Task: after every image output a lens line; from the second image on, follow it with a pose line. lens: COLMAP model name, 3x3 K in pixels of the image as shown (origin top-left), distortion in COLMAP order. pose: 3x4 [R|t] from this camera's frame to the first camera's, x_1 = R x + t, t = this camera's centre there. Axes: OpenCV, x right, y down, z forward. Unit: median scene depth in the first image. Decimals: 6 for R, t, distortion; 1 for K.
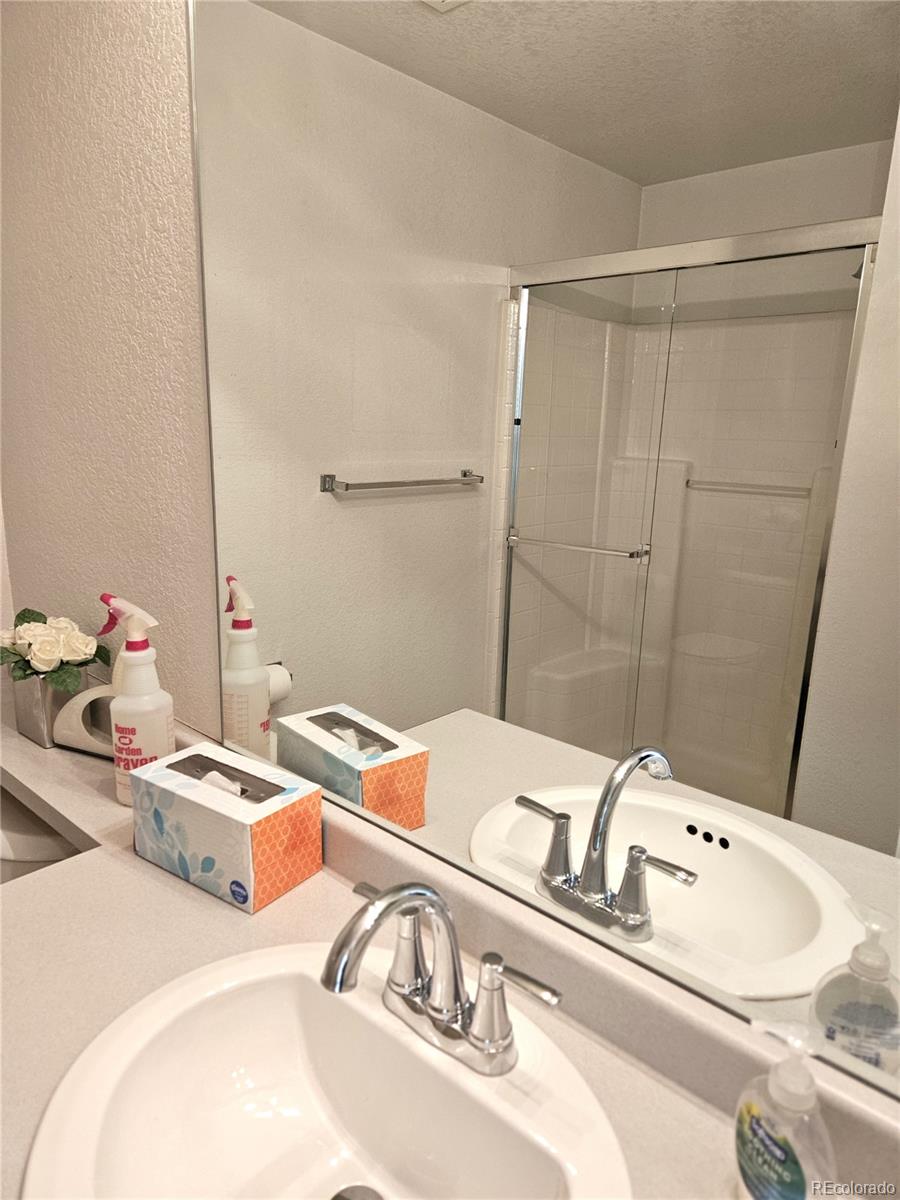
lens RADIAL K [[803.4, 0, 454.6], [0, 803.4, 605.1], [0, 0, 1]] dist [0.071391, -0.057721]
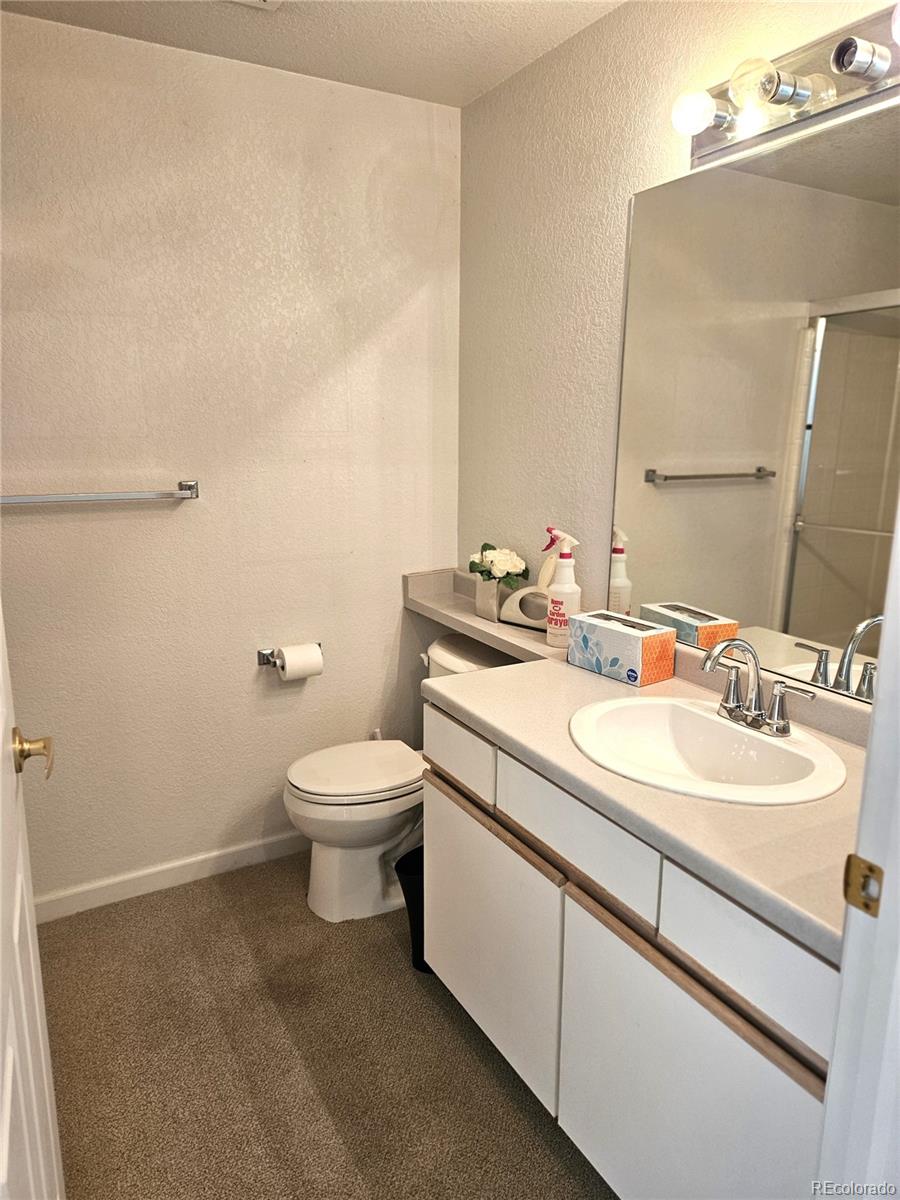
lens RADIAL K [[803.4, 0, 448.9], [0, 803.4, 601.5], [0, 0, 1]] dist [0.071391, -0.057721]
pose [[0.944727, 0.049379, -0.324119, -0.044970], [-0.055867, 0.998381, -0.010736, 0.150258], [0.323064, 0.028250, 0.945955, -0.621518]]
